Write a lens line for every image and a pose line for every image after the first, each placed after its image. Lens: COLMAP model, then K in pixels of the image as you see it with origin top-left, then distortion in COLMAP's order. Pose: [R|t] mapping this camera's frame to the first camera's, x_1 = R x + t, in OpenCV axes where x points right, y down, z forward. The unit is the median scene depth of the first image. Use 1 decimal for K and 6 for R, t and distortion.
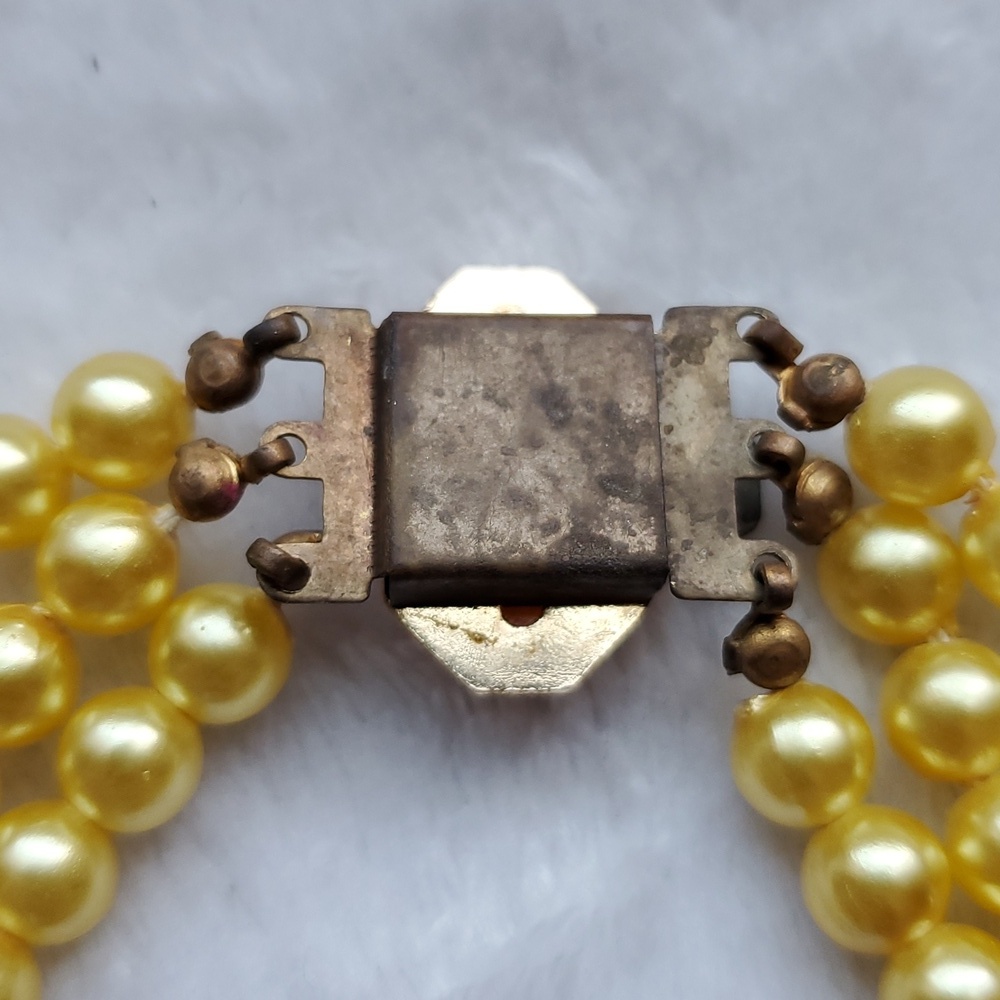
lens RADIAL K [[1465.0, 0, 495.0], [0, 1465.0, 463.8], [0, 0, 1]] dist [0.345976, -1.454197]
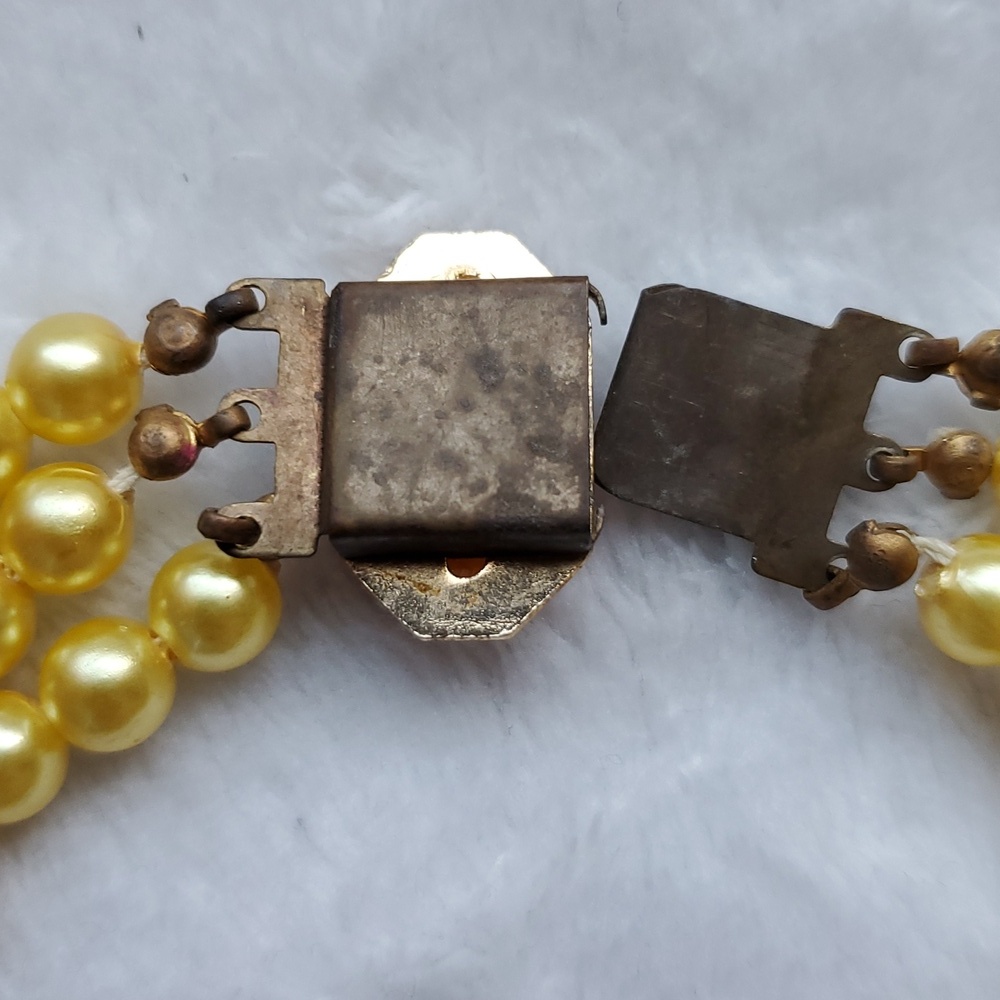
lens RADIAL K [[1465.0, 0, 495.0], [0, 1465.0, 463.8], [0, 0, 1]] dist [0.345976, -1.454197]
pose [[0.984403, -0.008803, -0.175707, 0.230592], [0.022453, 0.996866, 0.075850, -0.052259], [0.174488, -0.078612, 0.981516, -0.032784]]
